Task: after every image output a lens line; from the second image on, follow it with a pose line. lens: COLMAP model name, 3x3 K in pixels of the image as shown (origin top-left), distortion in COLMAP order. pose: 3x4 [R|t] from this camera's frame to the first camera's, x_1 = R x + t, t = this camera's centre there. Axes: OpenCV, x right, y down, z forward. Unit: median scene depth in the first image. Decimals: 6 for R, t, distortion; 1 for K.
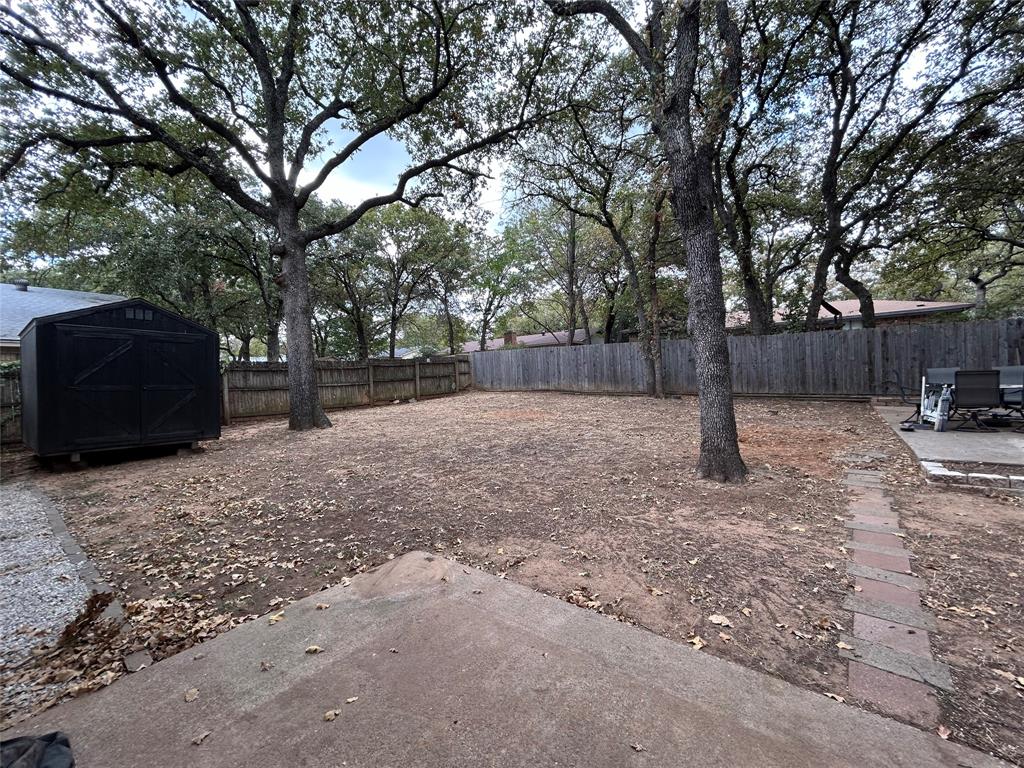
lens RADIAL K [[413.0, 0, 510.2], [0, 413.0, 382.1], [0, 0, 1]] dist [-0.001388, 0.000598]
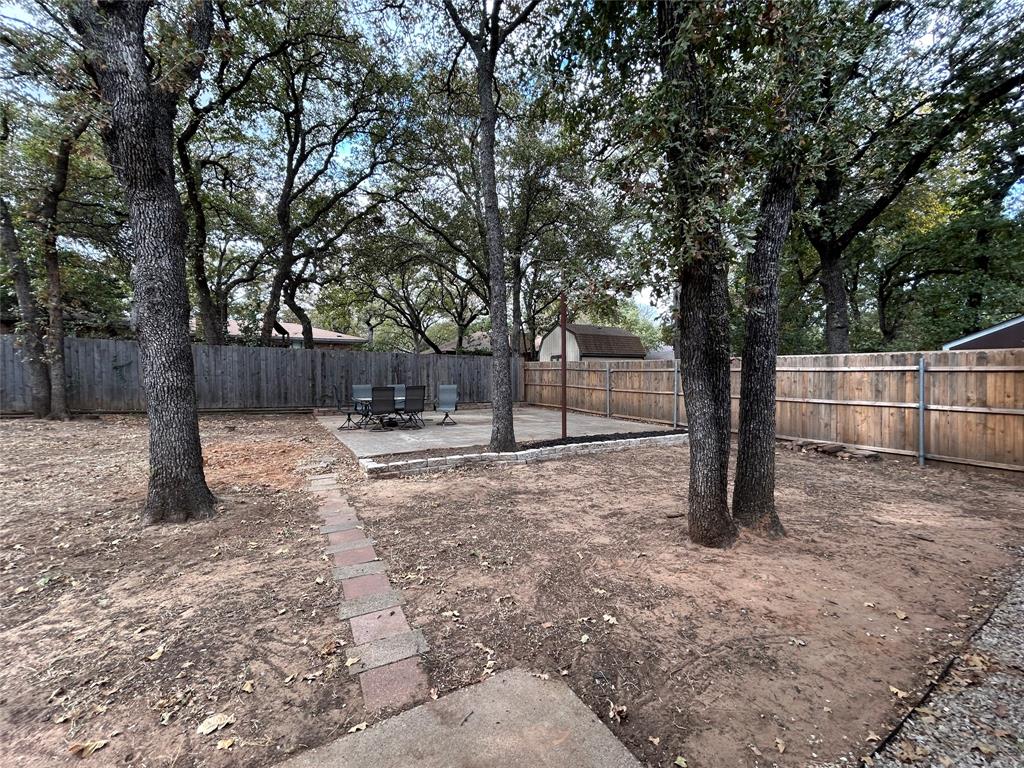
lens RADIAL K [[413.0, 0, 510.2], [0, 413.0, 382.1], [0, 0, 1]] dist [-0.001388, 0.000598]
pose [[0.374217, 0.028334, 0.926908, 0.003664], [0.003066, 0.999490, -0.031790, 0.000415], [-0.927336, 0.014738, 0.373939, 0.067598]]
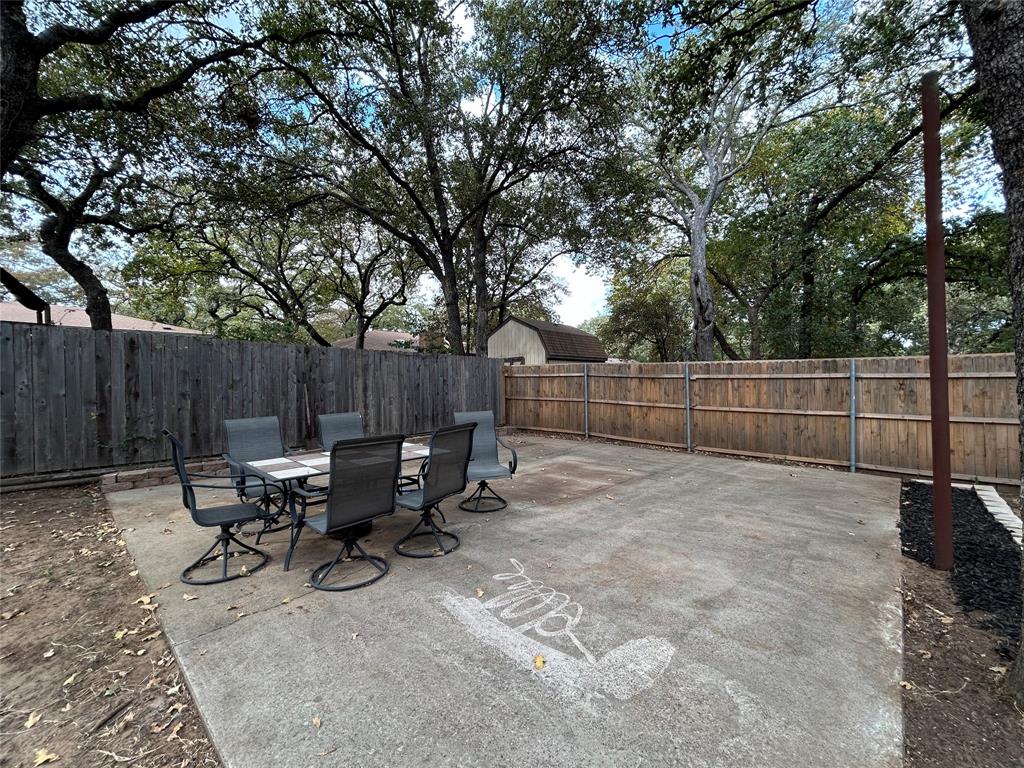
lens RADIAL K [[413.0, 0, 510.2], [0, 413.0, 382.1], [0, 0, 1]] dist [-0.001388, 0.000598]
pose [[0.076447, 0.043913, 0.996106, 0.565416], [0.027307, 0.998563, -0.046117, -0.045672], [-0.996700, 0.030726, 0.075138, 0.644365]]
